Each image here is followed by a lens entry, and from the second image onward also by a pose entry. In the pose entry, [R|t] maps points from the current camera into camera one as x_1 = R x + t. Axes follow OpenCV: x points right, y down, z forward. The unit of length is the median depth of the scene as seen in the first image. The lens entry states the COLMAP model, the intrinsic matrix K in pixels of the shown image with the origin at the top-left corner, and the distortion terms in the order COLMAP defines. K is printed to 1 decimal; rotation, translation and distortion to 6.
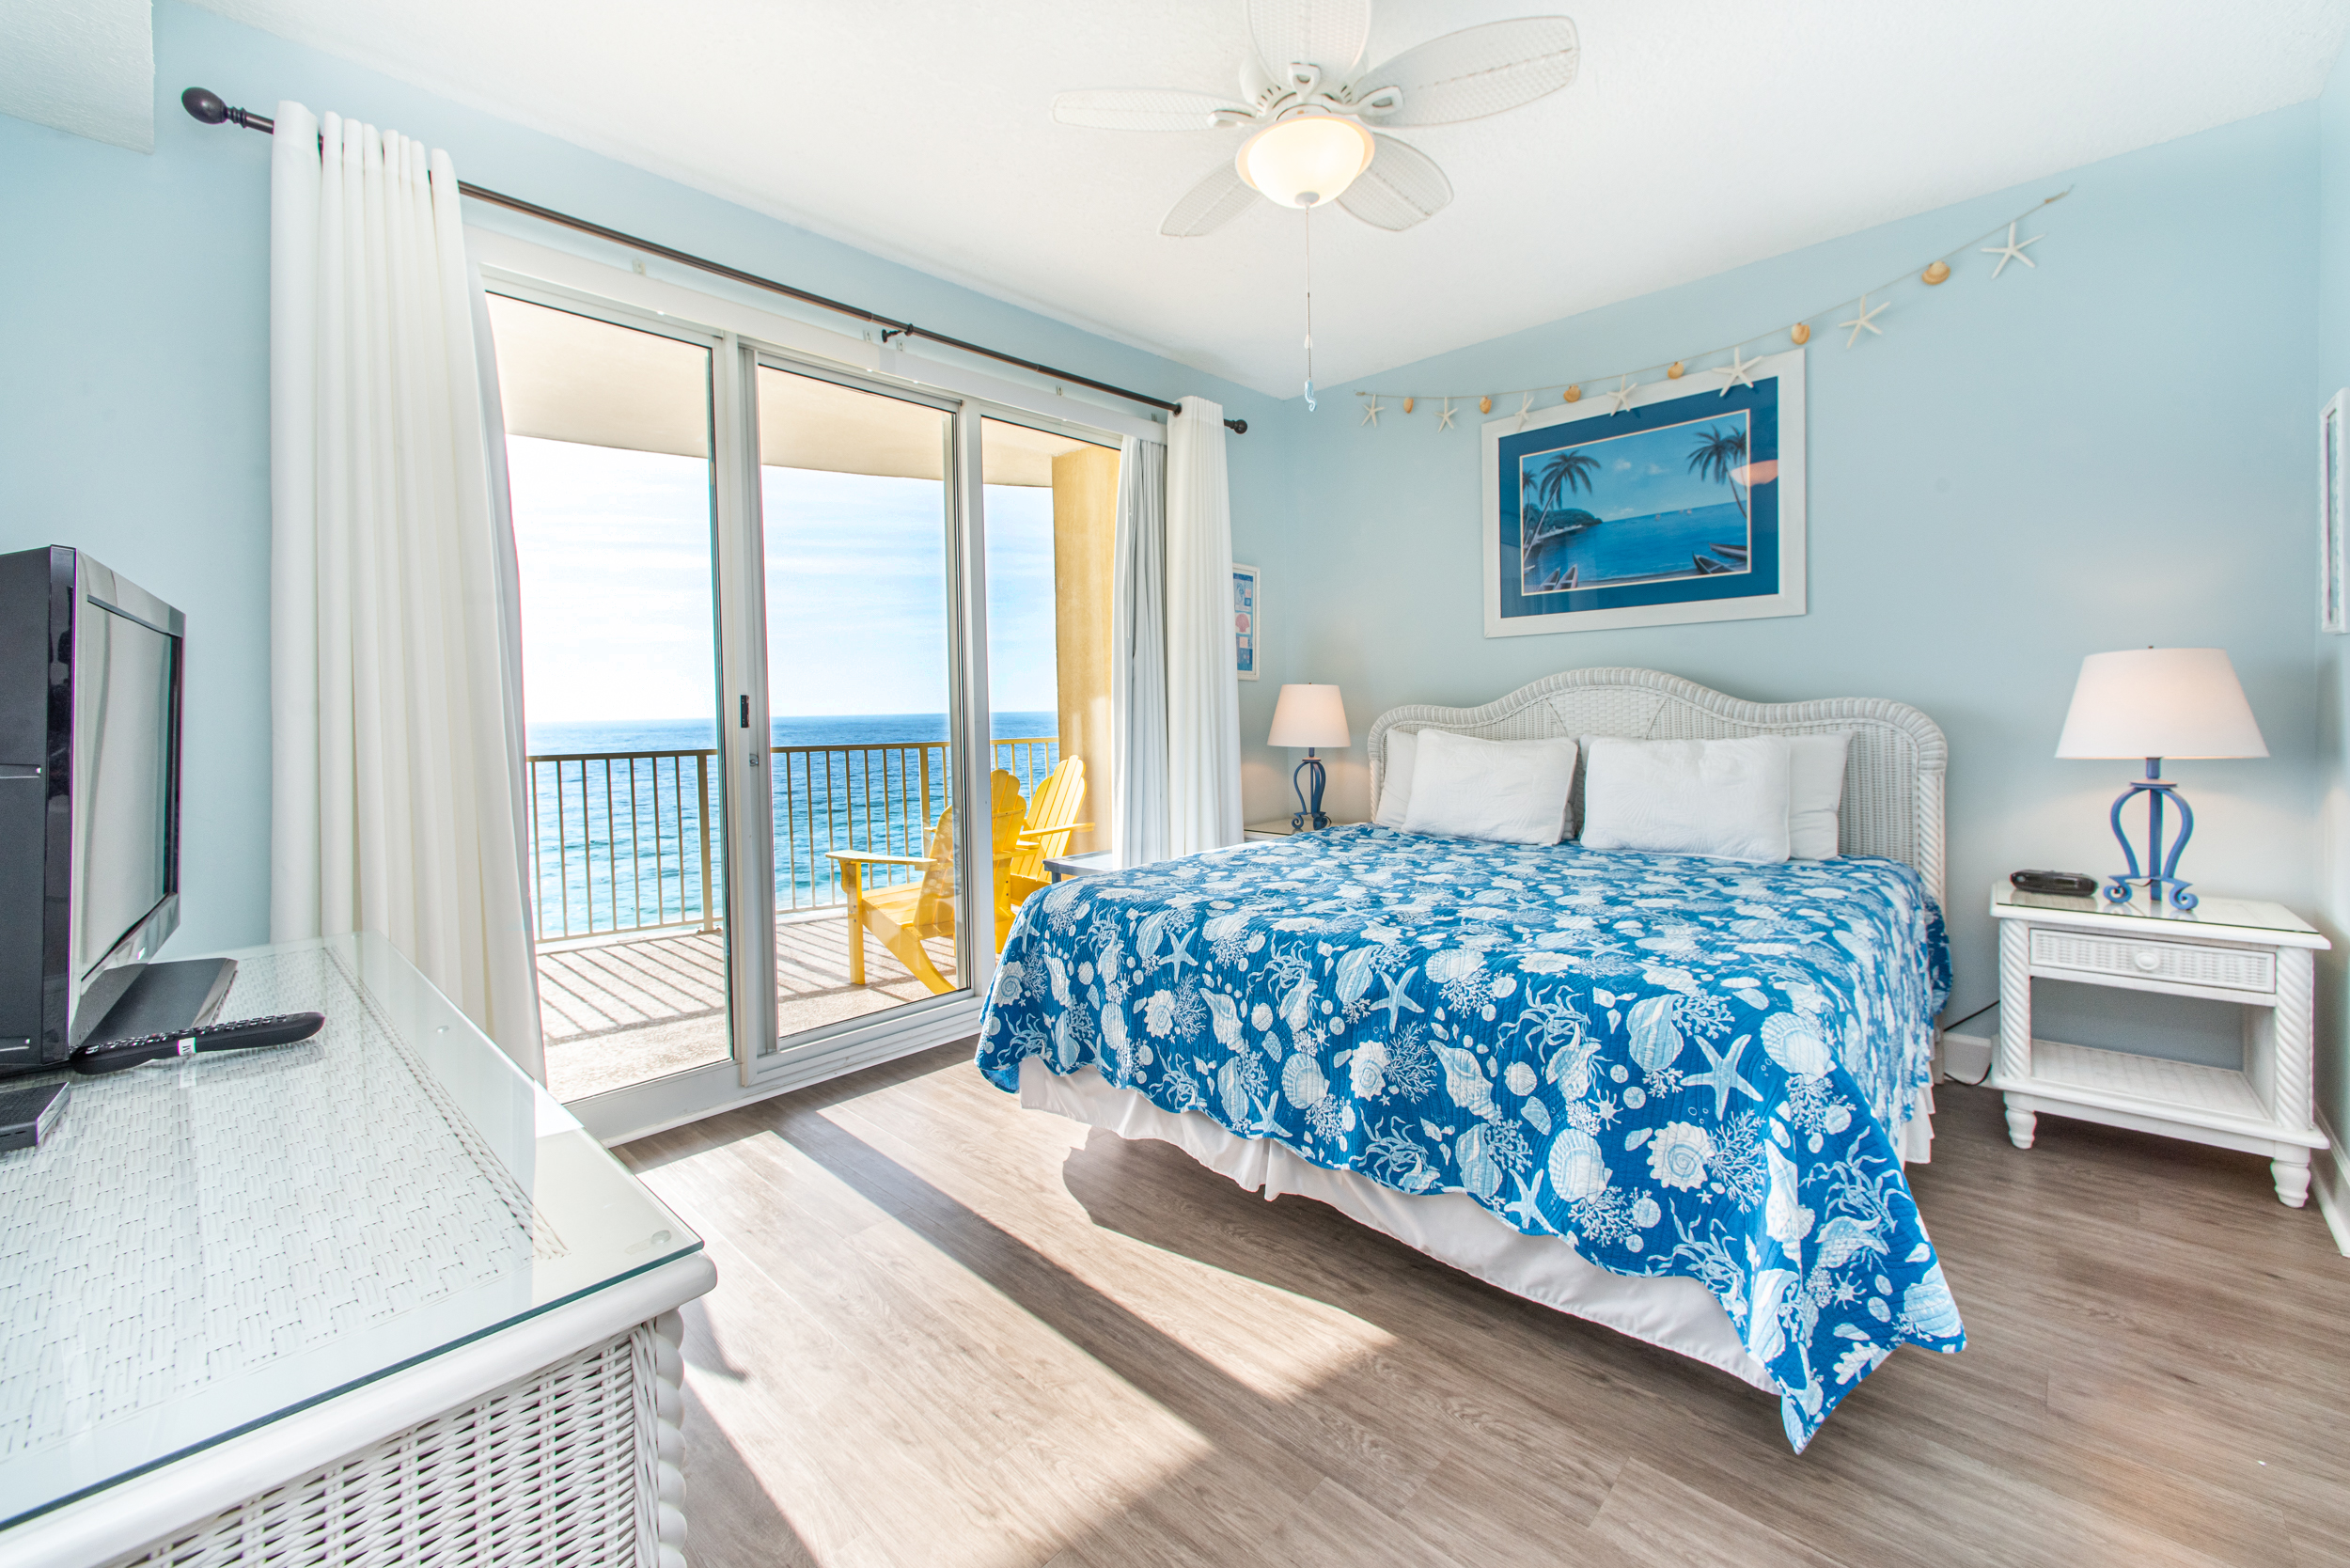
lens RADIAL K [[961.6, 0, 1165.5], [0, 961.6, 724.0], [0, 0, 1]] dist [0.007486, 0.000192]
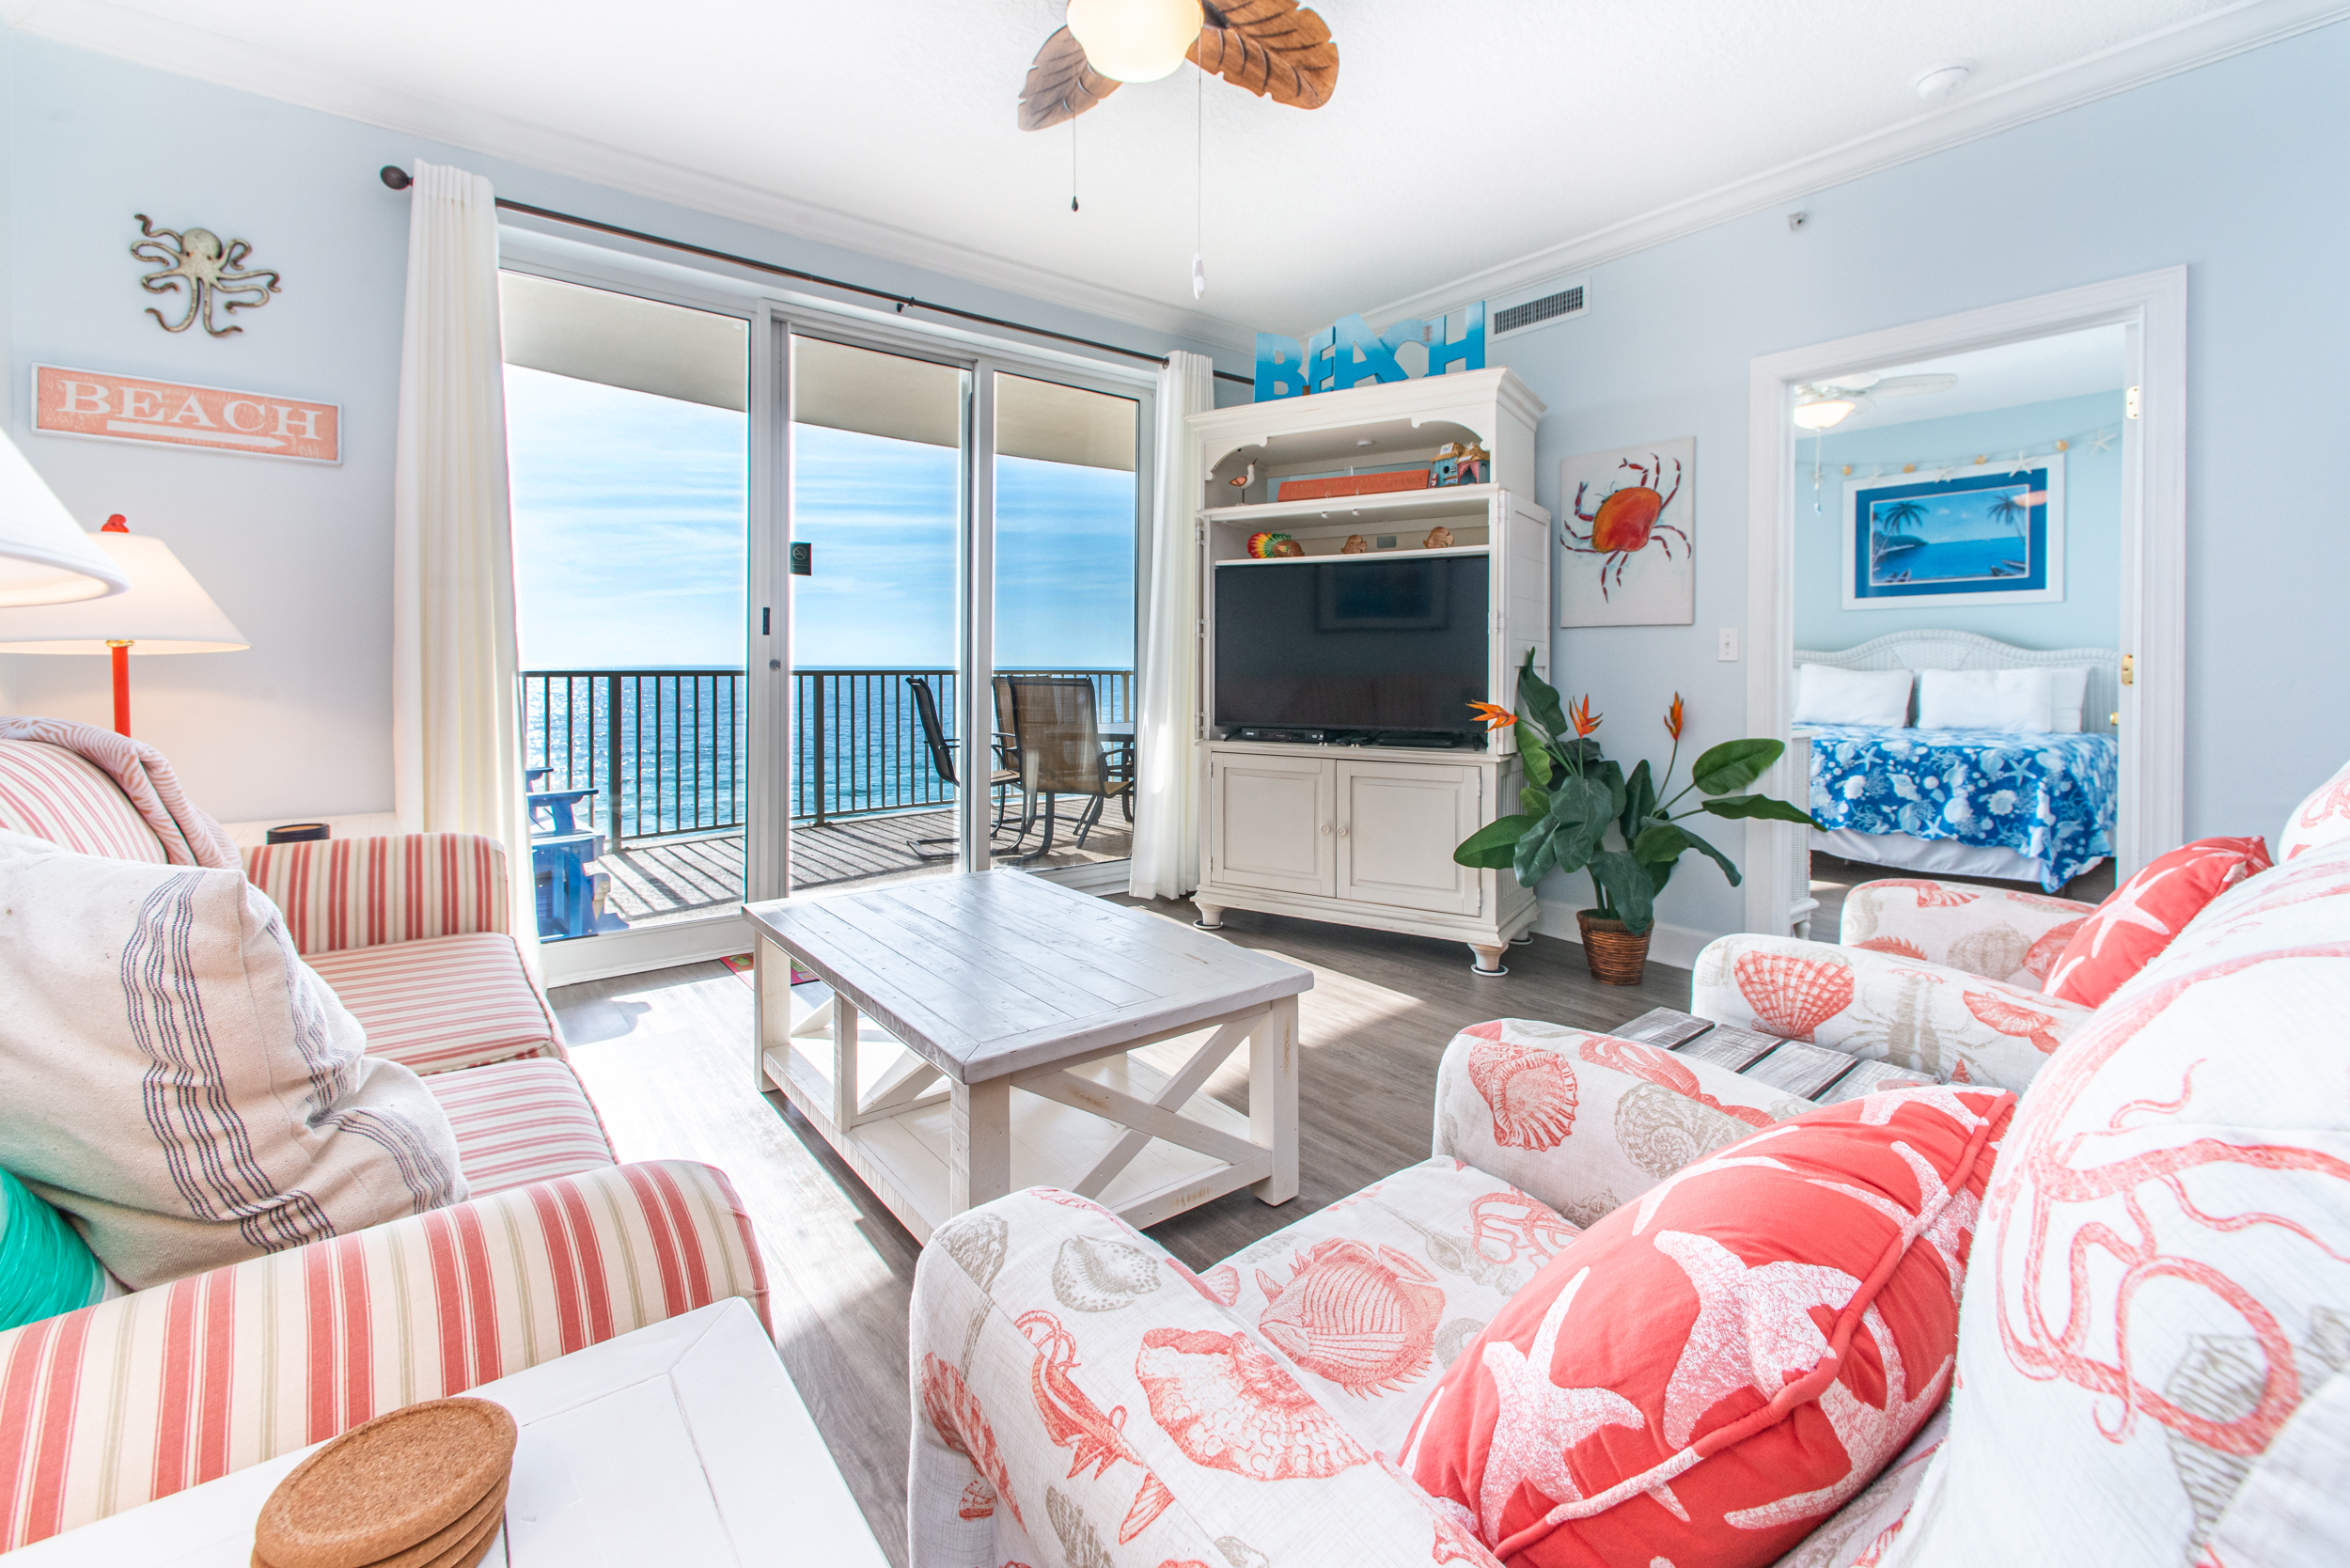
lens RADIAL K [[961.6, 0, 1183.0], [0, 961.6, 664.0], [0, 0, 1]] dist [0.007486, 0.000192]
pose [[0.986433, 0.025640, -0.162150, -1.117787], [-0.028586, 0.999465, -0.015861, 0.131987], [0.161656, 0.020281, 0.986639, -1.767859]]
